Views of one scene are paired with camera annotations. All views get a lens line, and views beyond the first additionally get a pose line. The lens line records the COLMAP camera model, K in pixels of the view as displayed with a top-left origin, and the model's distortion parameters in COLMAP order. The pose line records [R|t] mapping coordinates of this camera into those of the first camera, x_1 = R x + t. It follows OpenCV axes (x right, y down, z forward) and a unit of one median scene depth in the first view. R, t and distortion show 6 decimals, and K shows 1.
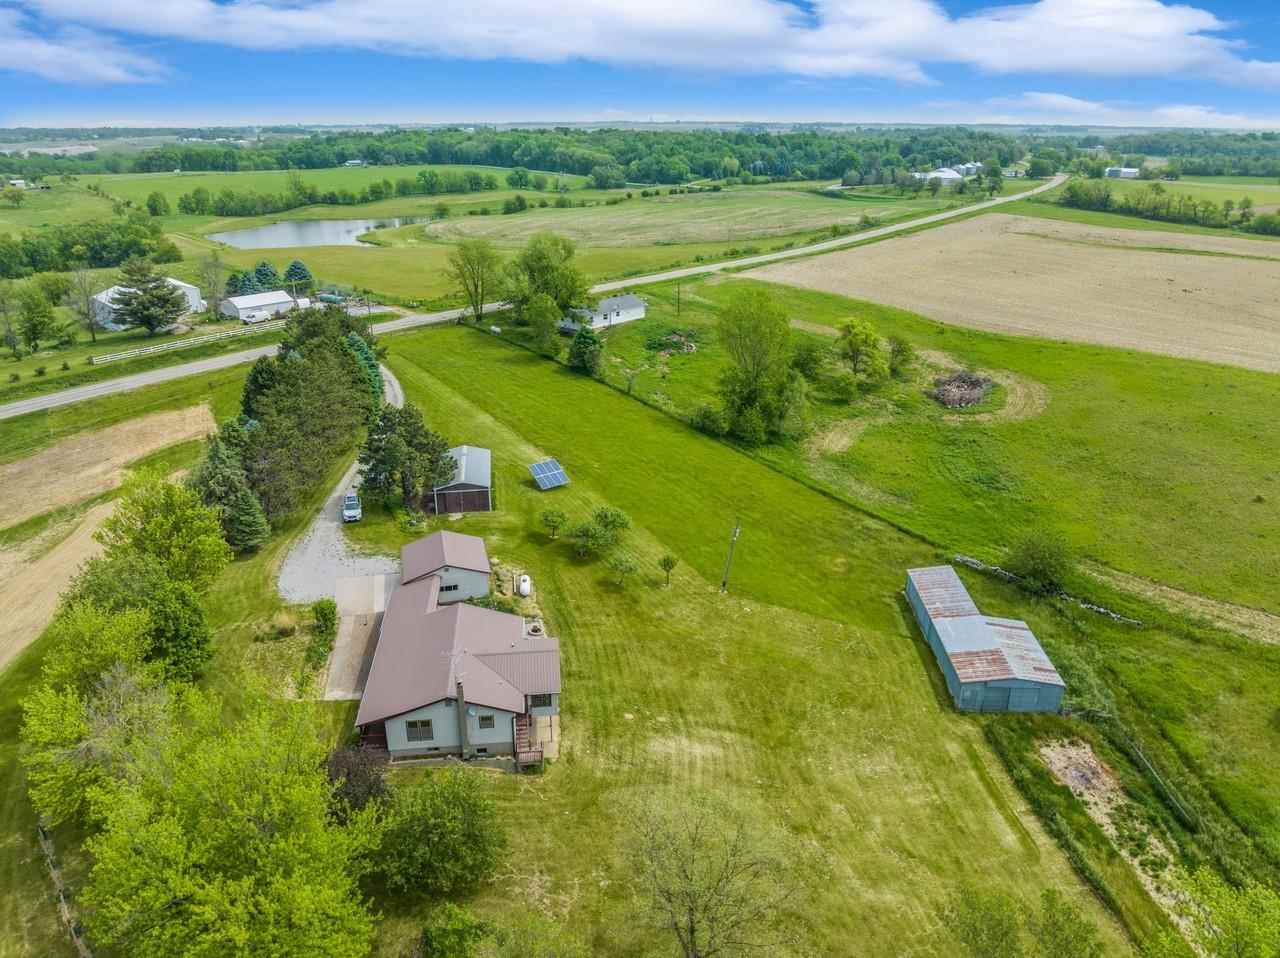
lens RADIAL K [[914.3, 0, 640.0], [0, 914.3, 479.0], [0, 0, 1]] dist [-0.021360, 0.000478]
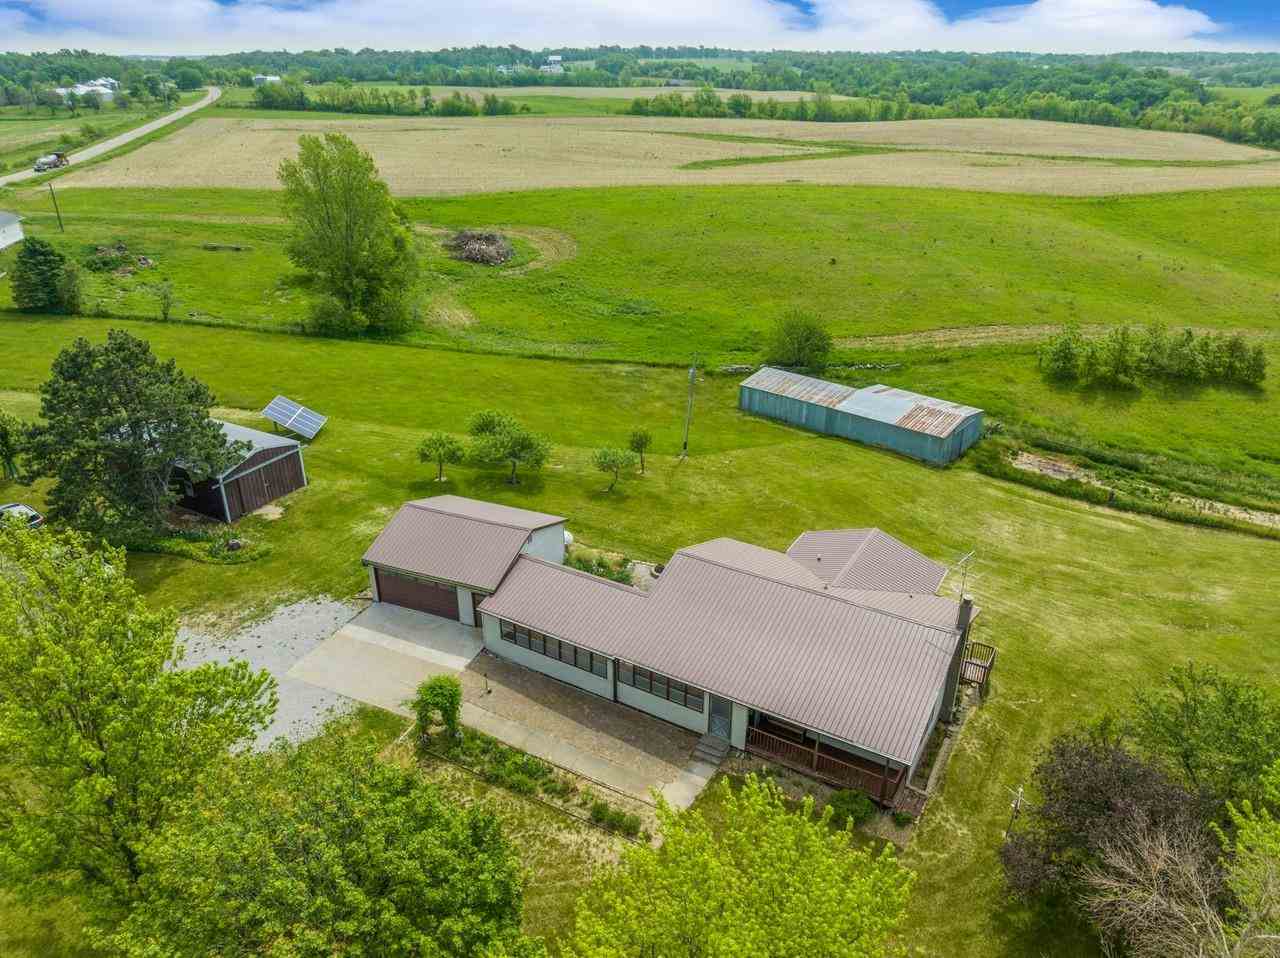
lens RADIAL K [[914.3, 0, 640.0], [0, 914.3, 479.0], [0, 0, 1]] dist [-0.021360, 0.000478]
pose [[0.625608, -0.342450, 0.700959, -0.535973], [0.294127, 0.935737, 0.194640, -0.023909], [-0.722568, 0.084403, 0.686128, 0.532627]]
